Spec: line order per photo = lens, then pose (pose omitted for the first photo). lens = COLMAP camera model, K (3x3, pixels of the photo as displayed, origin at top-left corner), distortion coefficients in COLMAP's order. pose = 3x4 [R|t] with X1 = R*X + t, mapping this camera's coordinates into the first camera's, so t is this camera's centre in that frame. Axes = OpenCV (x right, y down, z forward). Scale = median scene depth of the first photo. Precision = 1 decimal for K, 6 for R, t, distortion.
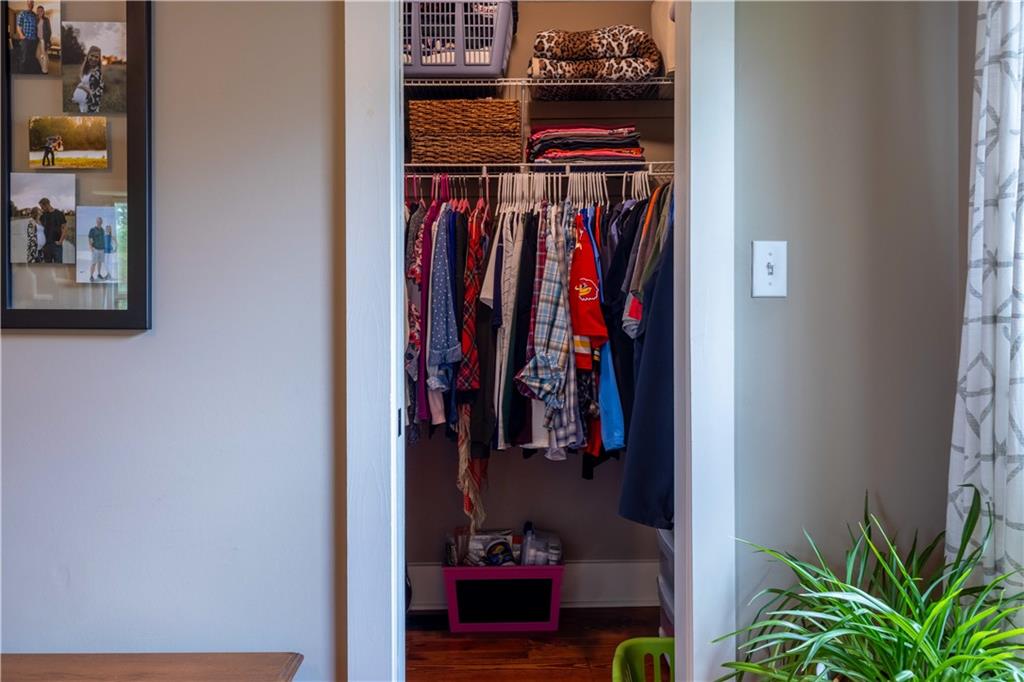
lens RADIAL K [[747.0, 0, 514.2], [0, 747.0, 335.5], [0, 0, 1]] dist [-0.001724, 0.001496]
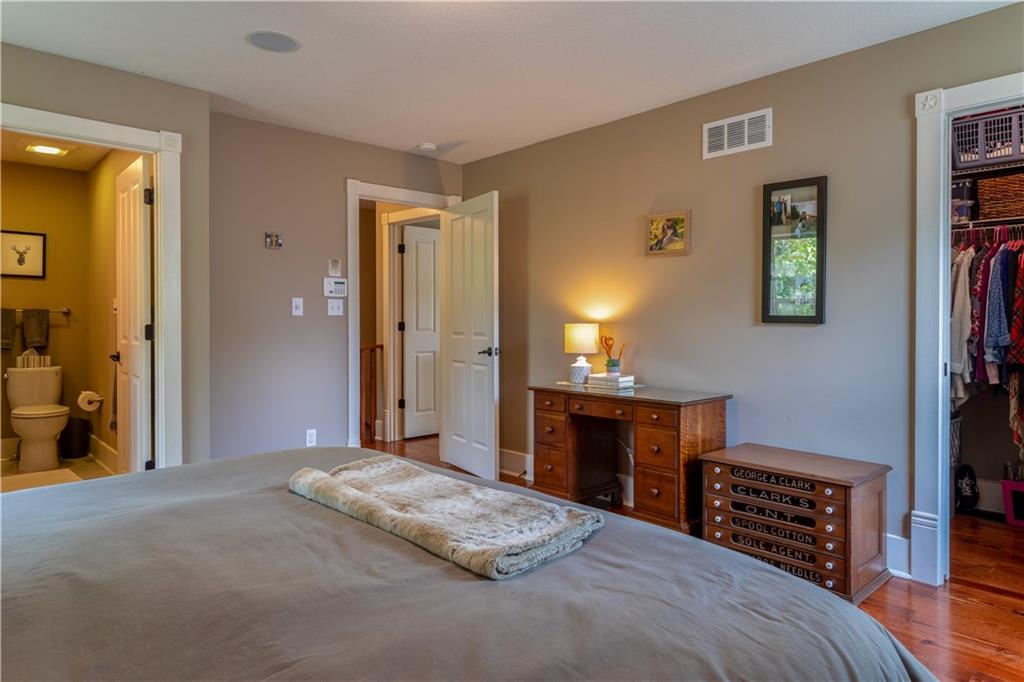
lens RADIAL K [[645.6, 0, 514.0], [0, 645.6, 324.9], [0, 0, 1]] dist [0.004519, -0.002193]
pose [[0.669517, 0.007823, -0.742755, 0.243517], [-0.013931, 0.999901, -0.002027, 0.008694], [0.742666, 0.011705, 0.669560, -0.708354]]
